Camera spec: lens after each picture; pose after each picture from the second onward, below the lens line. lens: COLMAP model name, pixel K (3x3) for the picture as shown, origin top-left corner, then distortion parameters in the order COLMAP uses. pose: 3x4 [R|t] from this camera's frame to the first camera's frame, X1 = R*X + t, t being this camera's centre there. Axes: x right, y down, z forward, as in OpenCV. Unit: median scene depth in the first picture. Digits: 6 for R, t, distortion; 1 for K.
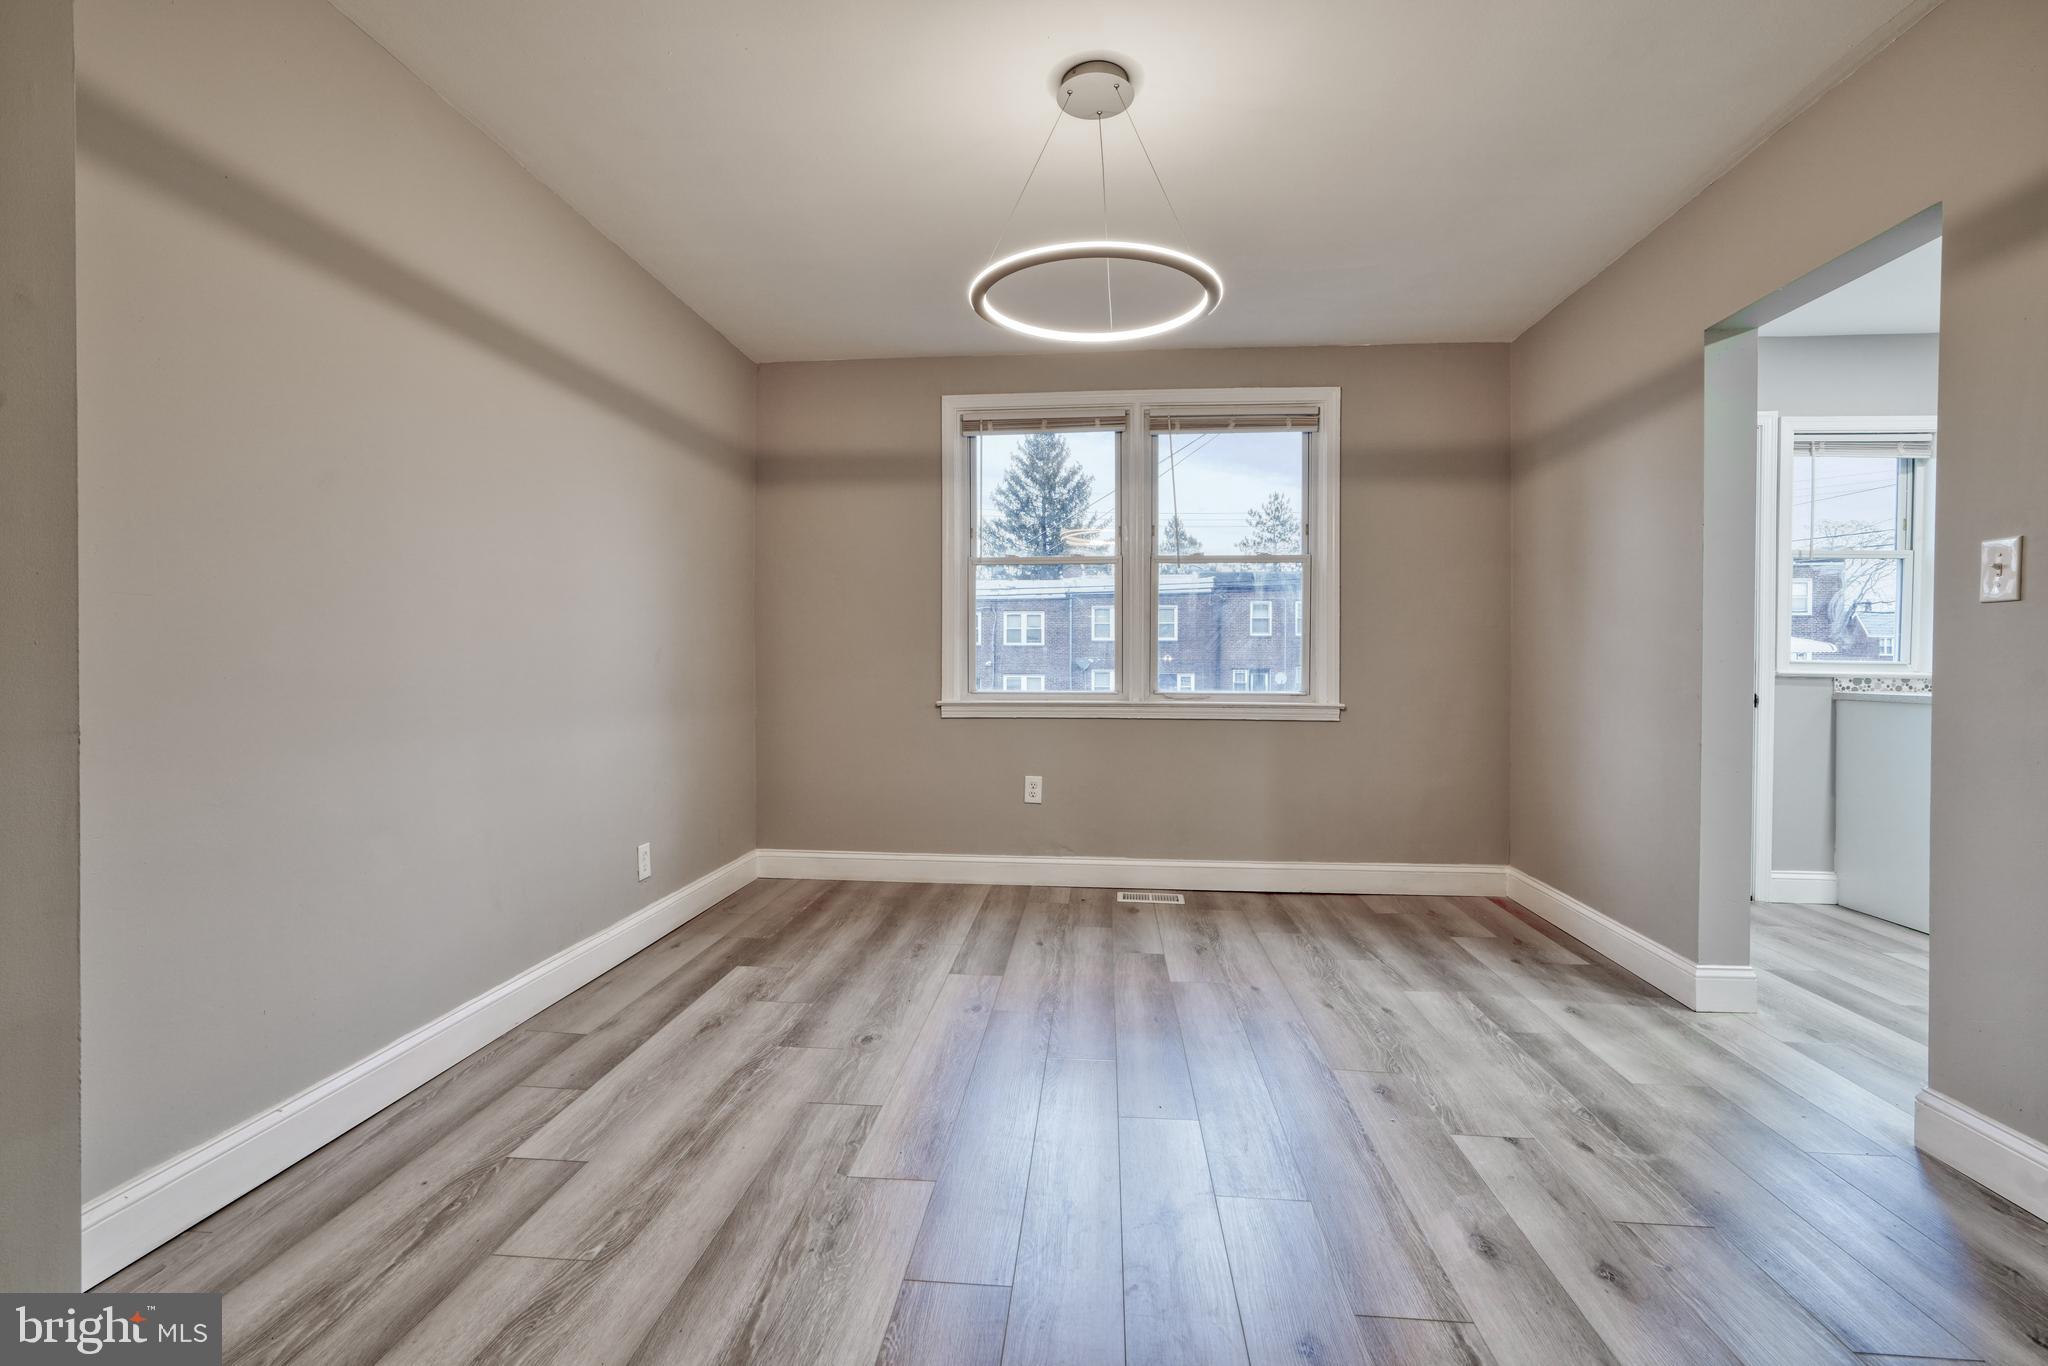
lens RADIAL K [[936.5, 0, 1003.4], [0, 936.5, 671.1], [0, 0, 1]] dist [-0.015360, 0.007939]
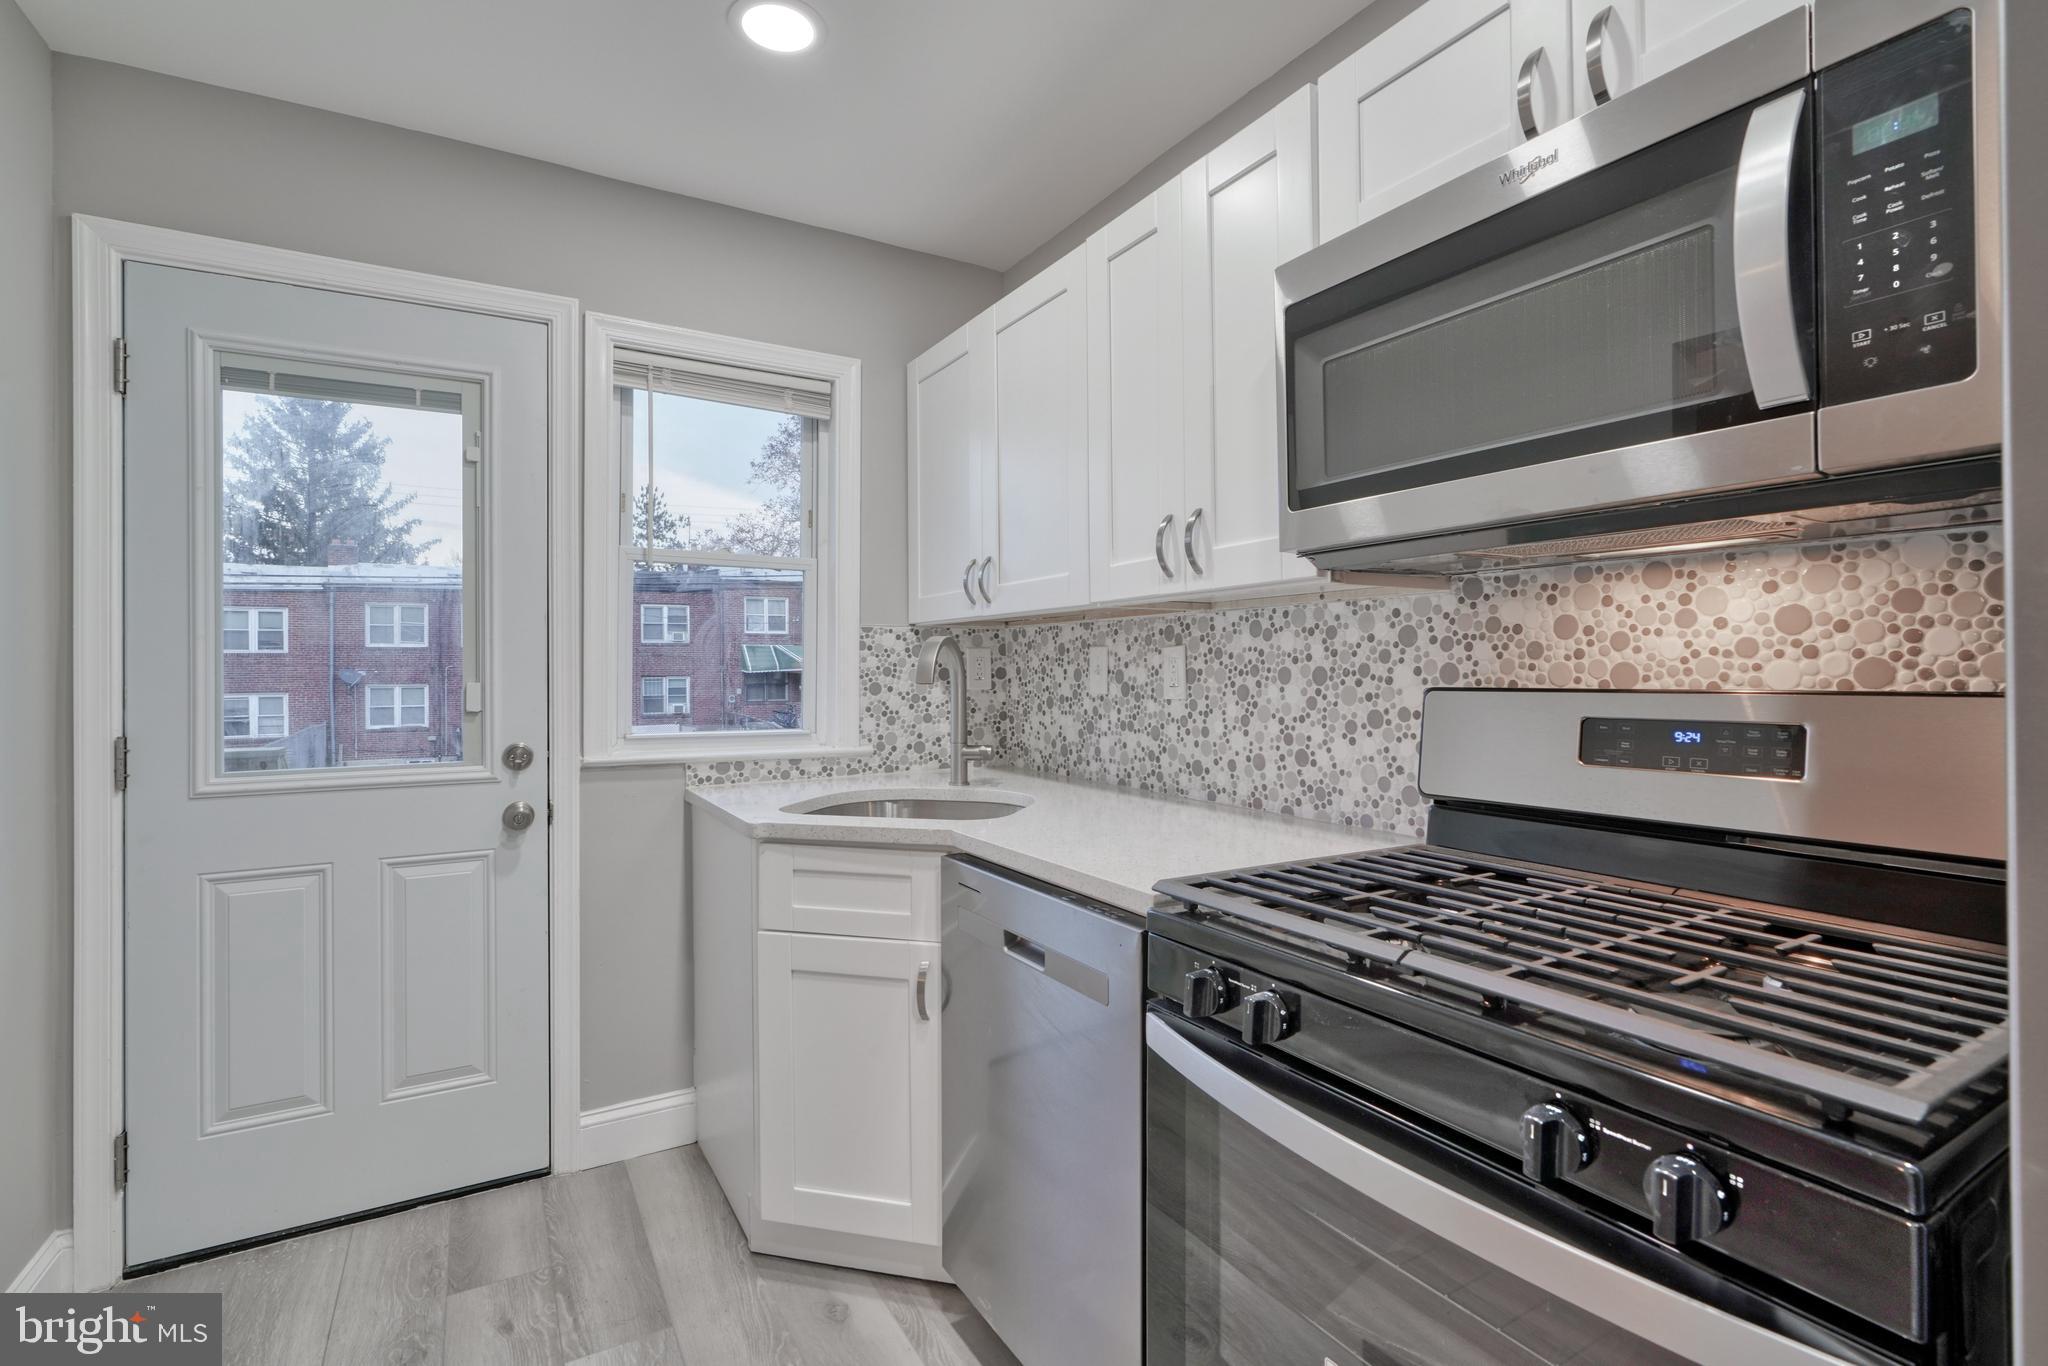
lens RADIAL K [[936.5, 0, 1033.8], [0, 936.5, 664.3], [0, 0, 1]] dist [-0.015360, 0.007939]
pose [[0.812835, -0.007126, 0.582450, 0.094712], [0.012766, 0.999903, -0.005583, -0.006634], [-0.582354, 0.011973, 0.812847, 0.049625]]
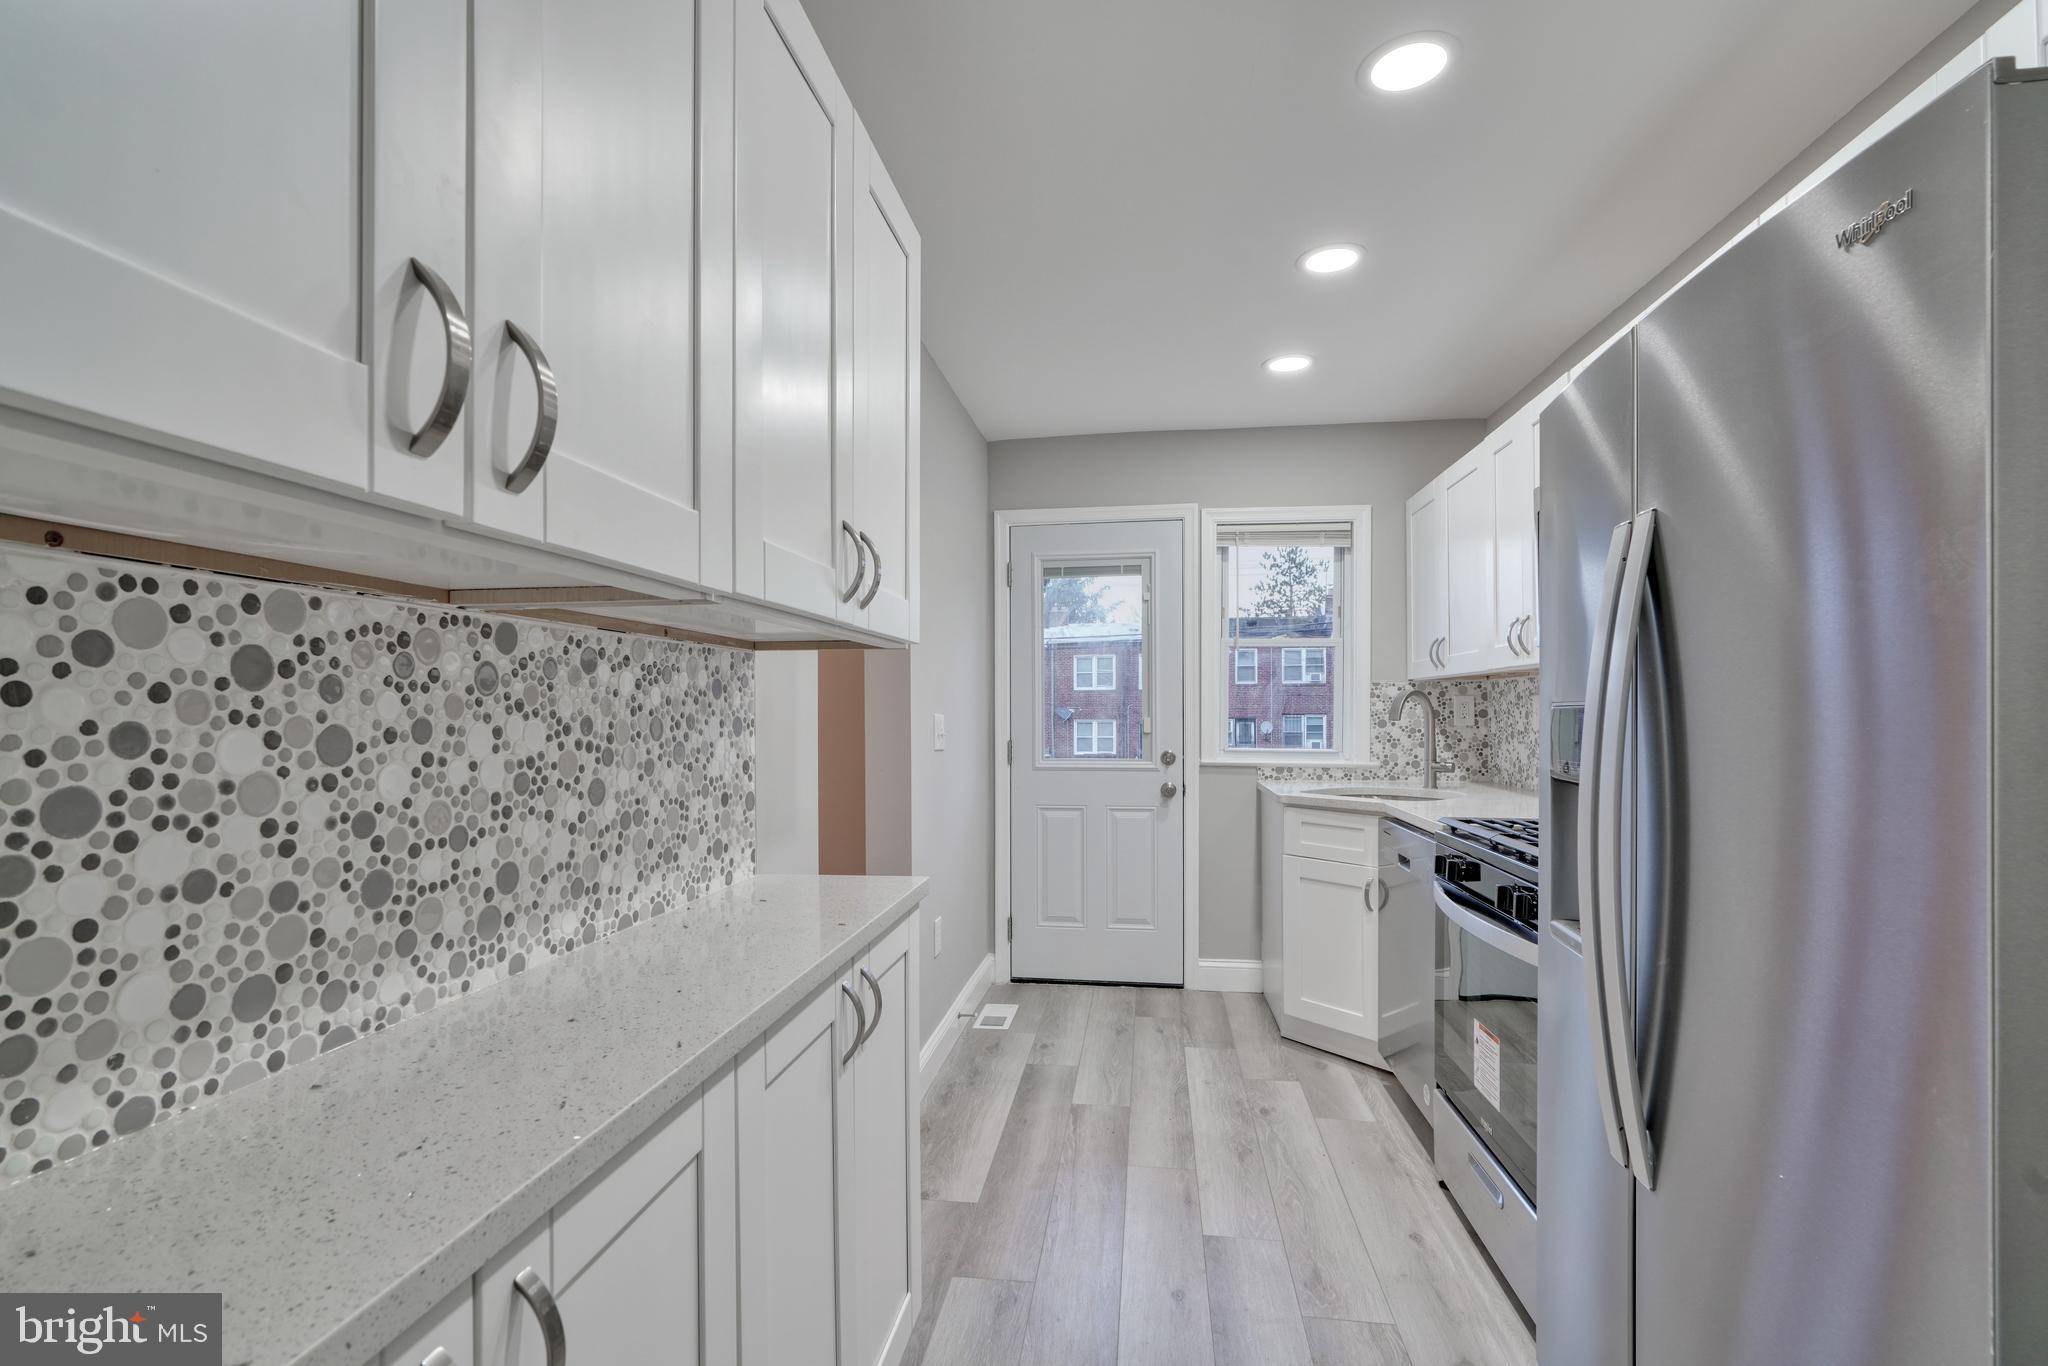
lens RADIAL K [[936.5, 0, 987.7], [0, 936.5, 715.0], [0, 0, 1]] dist [-0.015360, 0.007939]
pose [[0.996032, -0.008702, -0.088569, 0.090452], [0.008712, 0.999962, -0.000270, -0.006680], [0.088568, -0.000503, 0.996070, -0.004166]]
